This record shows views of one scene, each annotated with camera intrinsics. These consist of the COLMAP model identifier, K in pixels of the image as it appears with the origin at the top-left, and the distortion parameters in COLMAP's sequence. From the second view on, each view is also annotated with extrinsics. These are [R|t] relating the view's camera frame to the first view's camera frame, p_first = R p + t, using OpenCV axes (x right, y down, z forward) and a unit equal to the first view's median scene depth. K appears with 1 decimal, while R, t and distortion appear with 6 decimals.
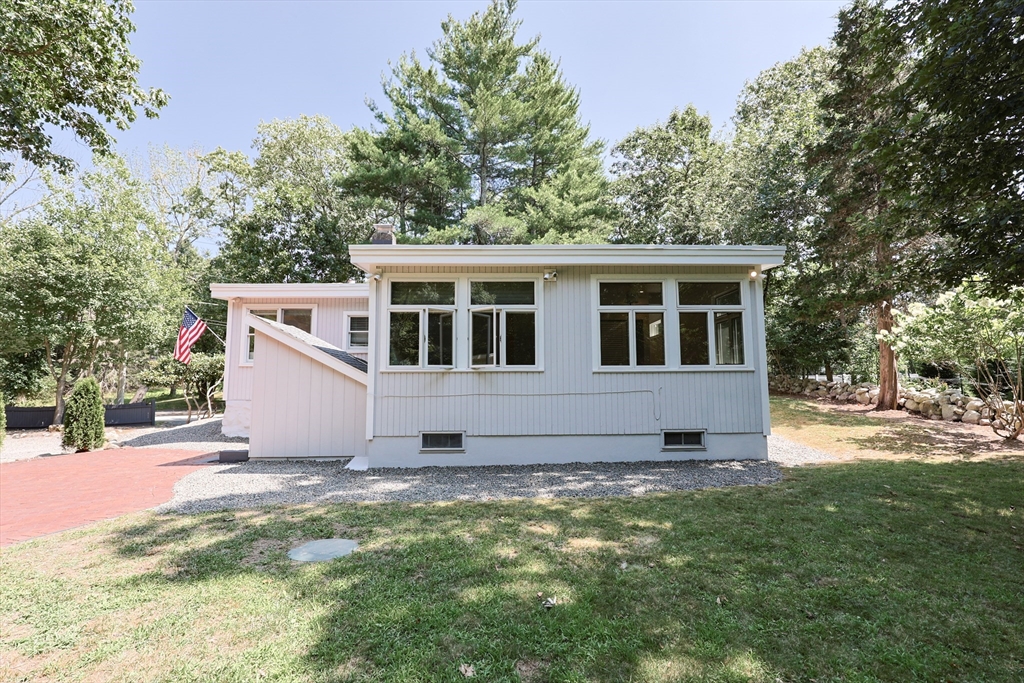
lens RADIAL K [[440.4, 0, 517.0], [0, 440.4, 346.0], [0, 0, 1]] dist [-0.002316, -0.001603]
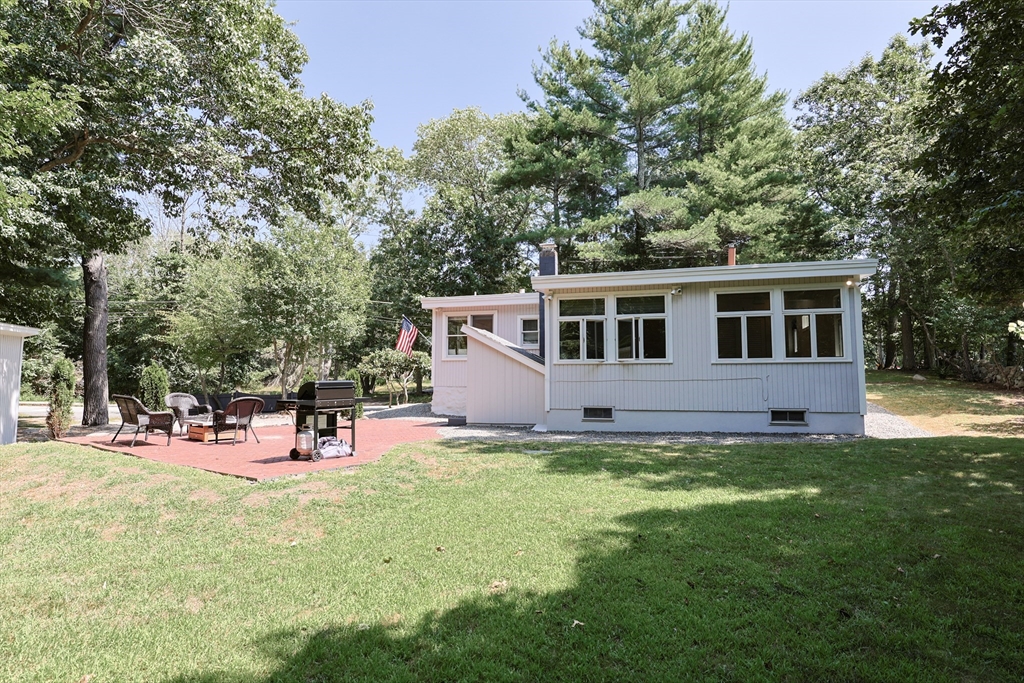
lens RADIAL K [[547.3, 0, 517.0], [0, 547.3, 339.6], [0, 0, 1]] dist [-0.001648, -0.002567]
pose [[0.948940, -0.016940, -0.315003, 0.134798], [0.020405, 0.999762, 0.007708, -0.035270], [0.314797, -0.013742, 0.949059, -0.711018]]
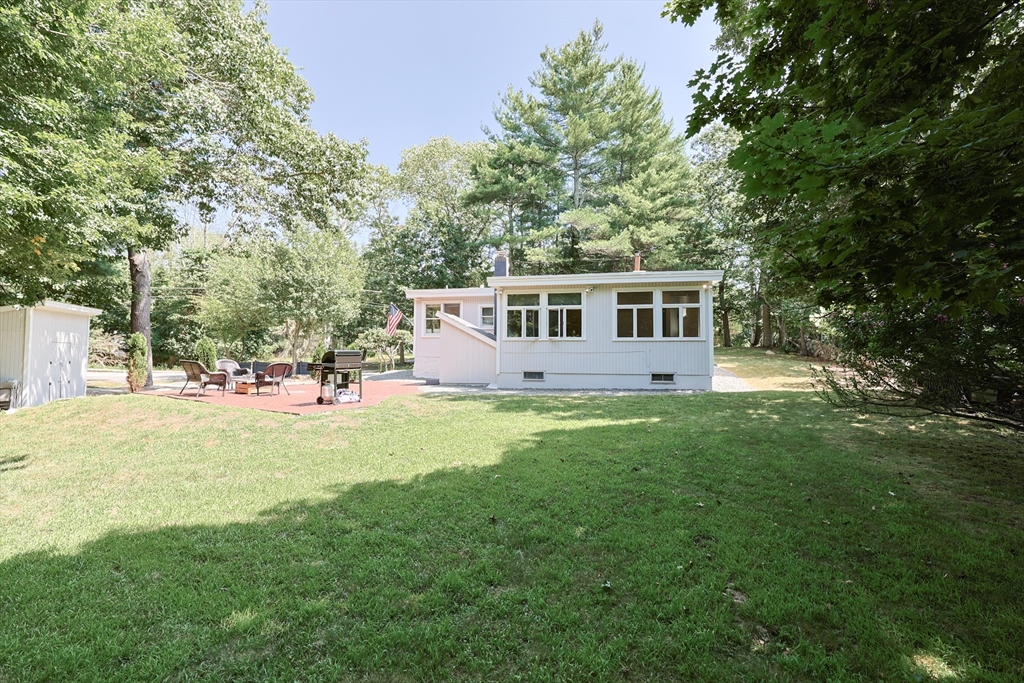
lens RADIAL K [[440.4, 0, 509.3], [0, 440.4, 338.0], [0, 0, 1]] dist [-0.002316, -0.001603]
pose [[0.967173, 0.002806, -0.254105, 0.219887], [0.009278, 0.998882, 0.046344, -0.042487], [0.253951, -0.047180, 0.966066, -0.900724]]
